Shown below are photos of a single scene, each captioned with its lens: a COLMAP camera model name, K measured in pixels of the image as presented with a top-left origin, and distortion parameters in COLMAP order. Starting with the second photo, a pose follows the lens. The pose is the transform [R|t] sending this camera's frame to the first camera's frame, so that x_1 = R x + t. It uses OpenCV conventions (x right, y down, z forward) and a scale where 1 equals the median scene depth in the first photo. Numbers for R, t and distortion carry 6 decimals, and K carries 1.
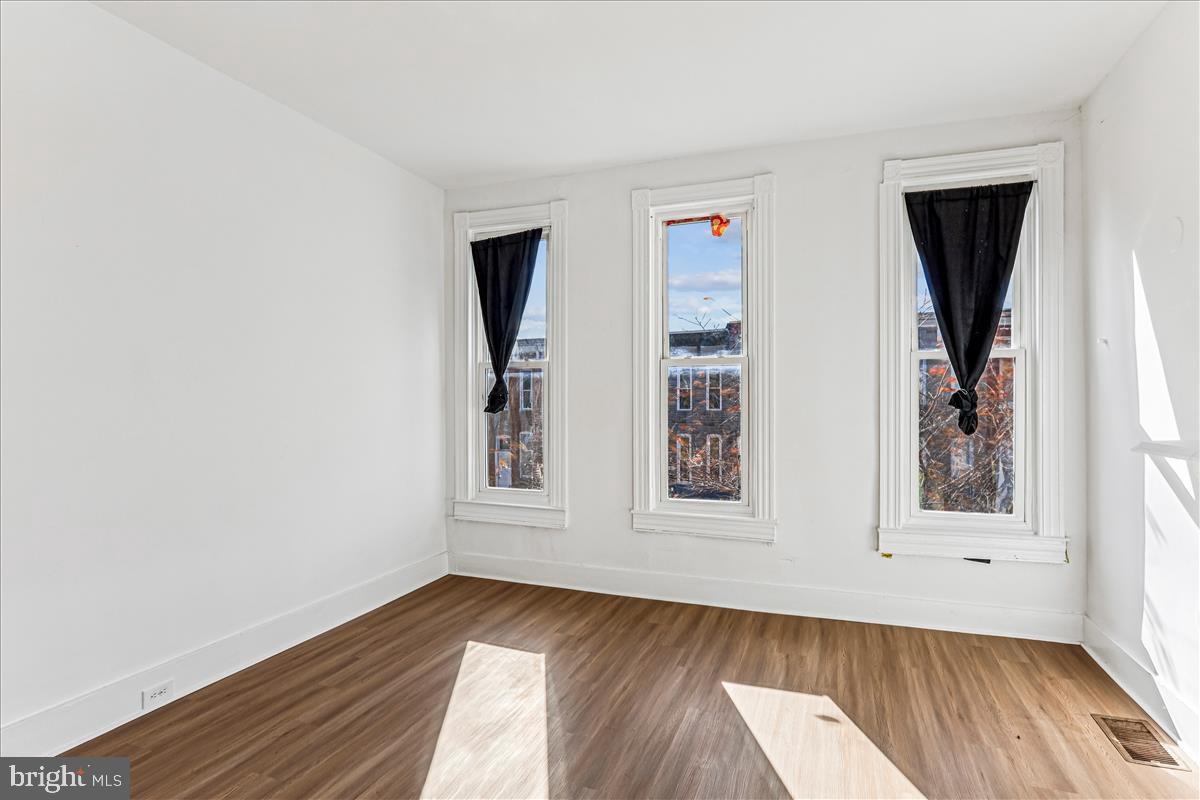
lens RADIAL K [[587.4, 0, 633.3], [0, 587.4, 401.4], [0, 0, 1]] dist [-0.003747, 0.000514]
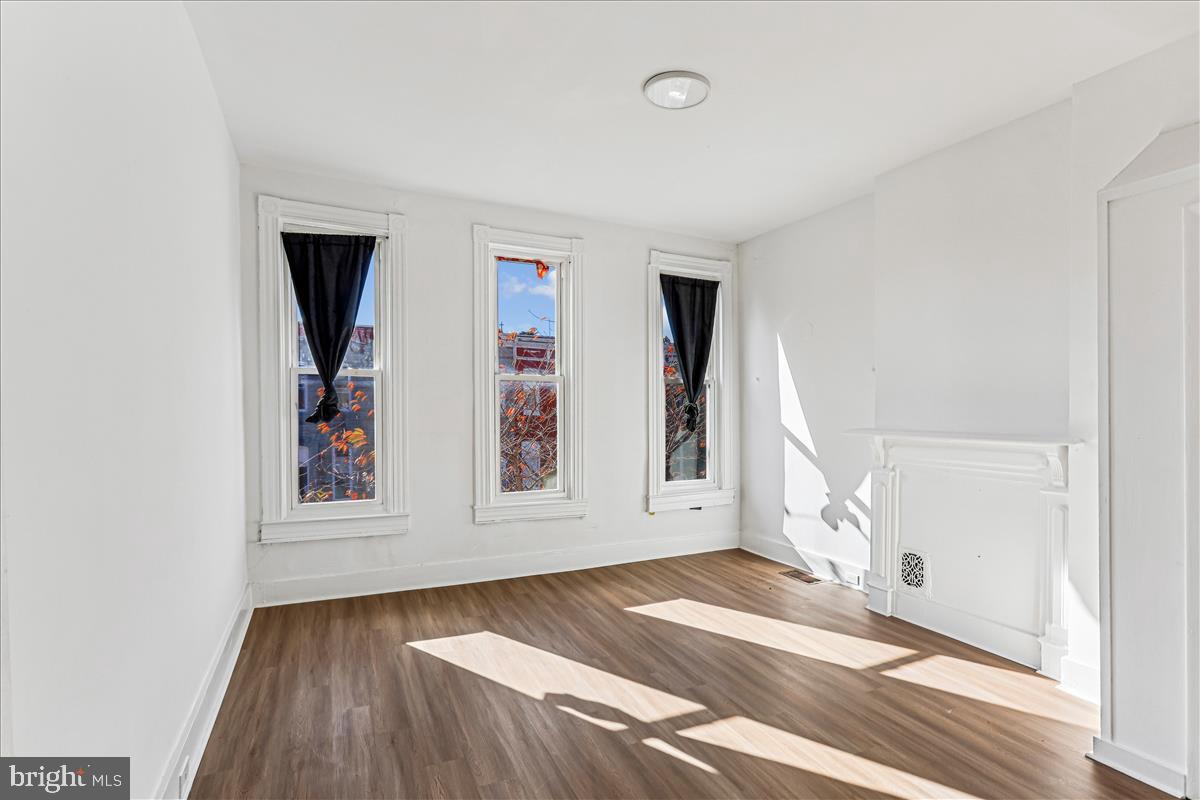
lens RADIAL K [[586.3, 0, 602.6], [0, 586.3, 413.2], [0, 0, 1]] dist [0.002967, 0.000199]
pose [[0.711597, -0.001604, 0.702586, -0.670190], [-0.001091, 0.999994, 0.003388, 0.001238], [-0.702587, -0.003178, 0.711591, 0.022524]]
